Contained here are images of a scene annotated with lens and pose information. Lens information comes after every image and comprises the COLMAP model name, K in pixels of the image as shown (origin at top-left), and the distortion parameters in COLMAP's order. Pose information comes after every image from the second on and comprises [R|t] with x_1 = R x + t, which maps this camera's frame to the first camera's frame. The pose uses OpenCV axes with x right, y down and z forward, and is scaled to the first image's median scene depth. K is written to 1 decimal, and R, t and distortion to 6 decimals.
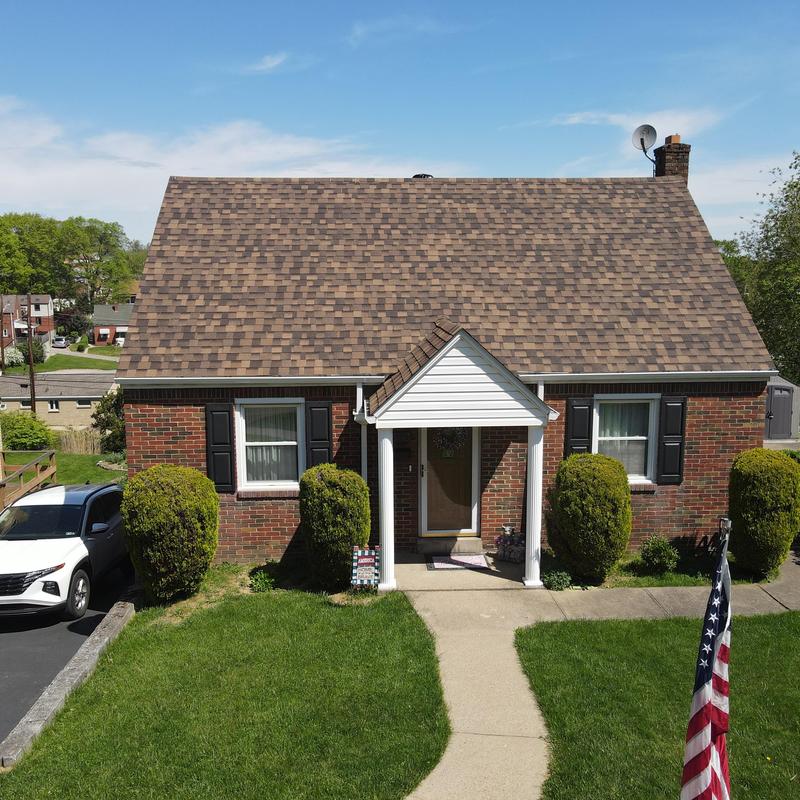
lens RADIAL K [[778.1, 0, 395.6], [0, 778.1, 375.1], [0, 0, 1]] dist [0.017187, 0.000000]
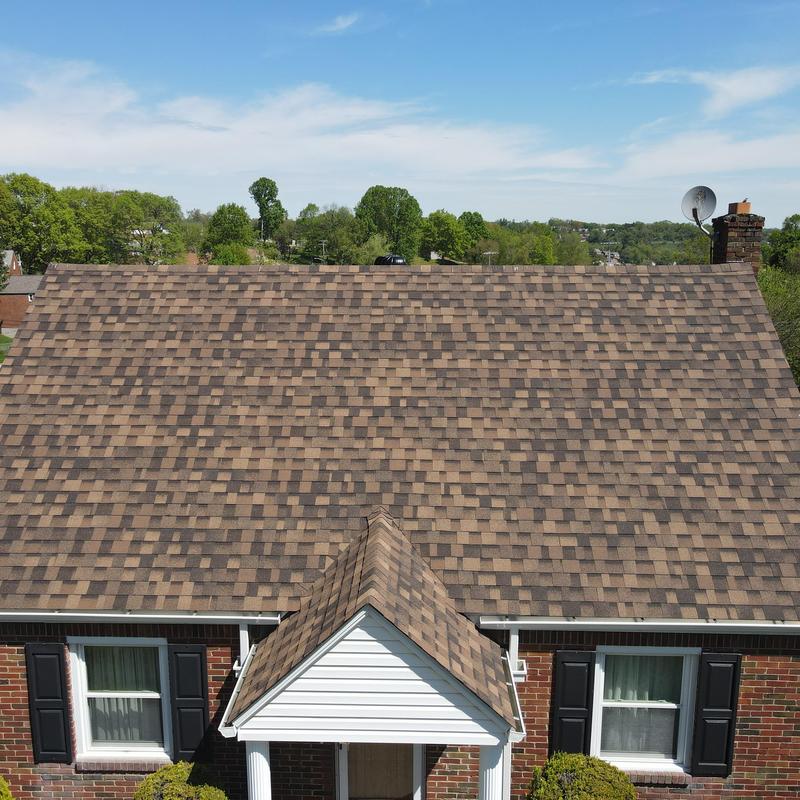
lens RADIAL K [[778.1, 0, 394.1], [0, 778.1, 384.3], [0, 0, 1]] dist [0.017187, 0.000000]
pose [[0.996751, 0.019278, -0.078200, 0.122635], [-0.015089, 0.998437, 0.053806, -0.216598], [0.079115, -0.052451, 0.995485, 0.316668]]
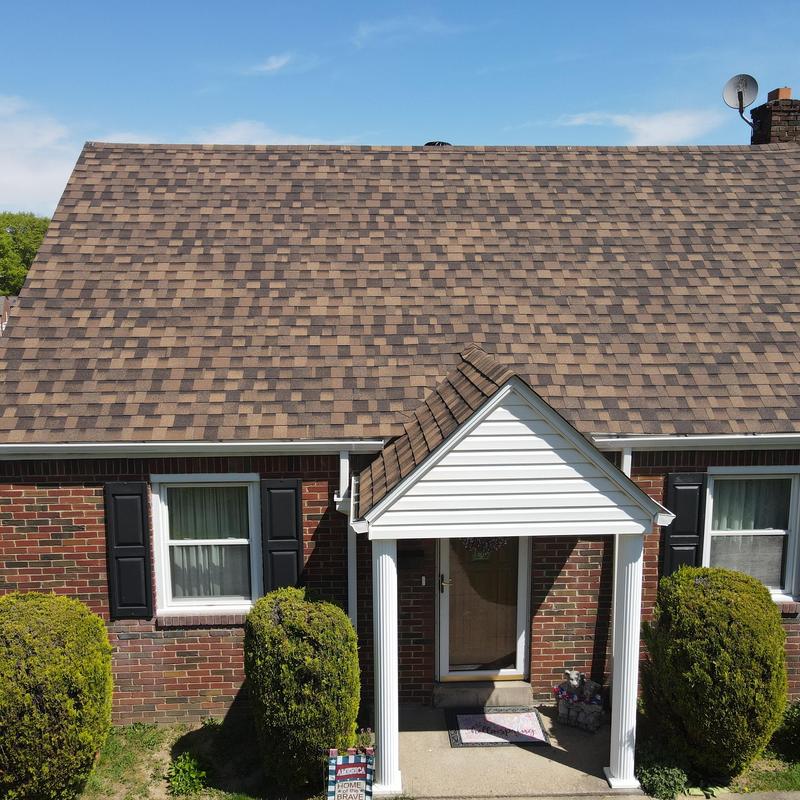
lens RADIAL K [[778.1, 0, 396.5], [0, 778.1, 380.8], [0, 0, 1]] dist [0.017187, 0.000000]
pose [[0.999995, 0.001455, -0.002800, -0.001716], [-0.001438, 0.999981, 0.005965, -0.047210], [0.002809, -0.005961, 0.999978, 0.330899]]
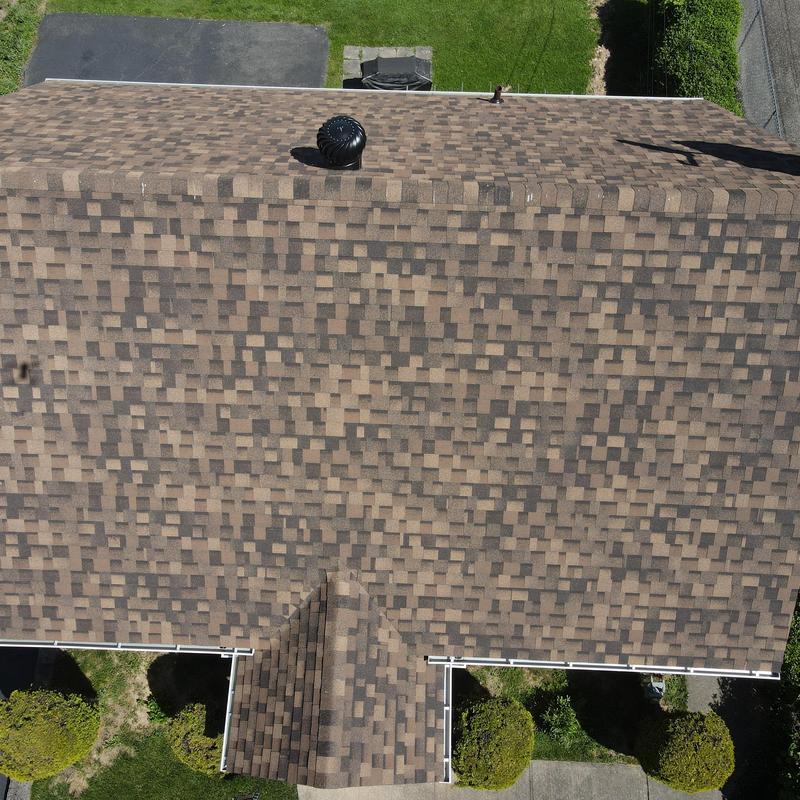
lens RADIAL K [[778.1, 0, 393.3], [0, 778.1, 384.7], [0, 0, 1]] dist [0.017187, 0.000000]
pose [[0.996351, 0.079542, -0.030936, 0.116082], [-0.011946, 0.488887, 0.872265, -0.733788], [0.084506, -0.868713, 0.488053, 0.790183]]
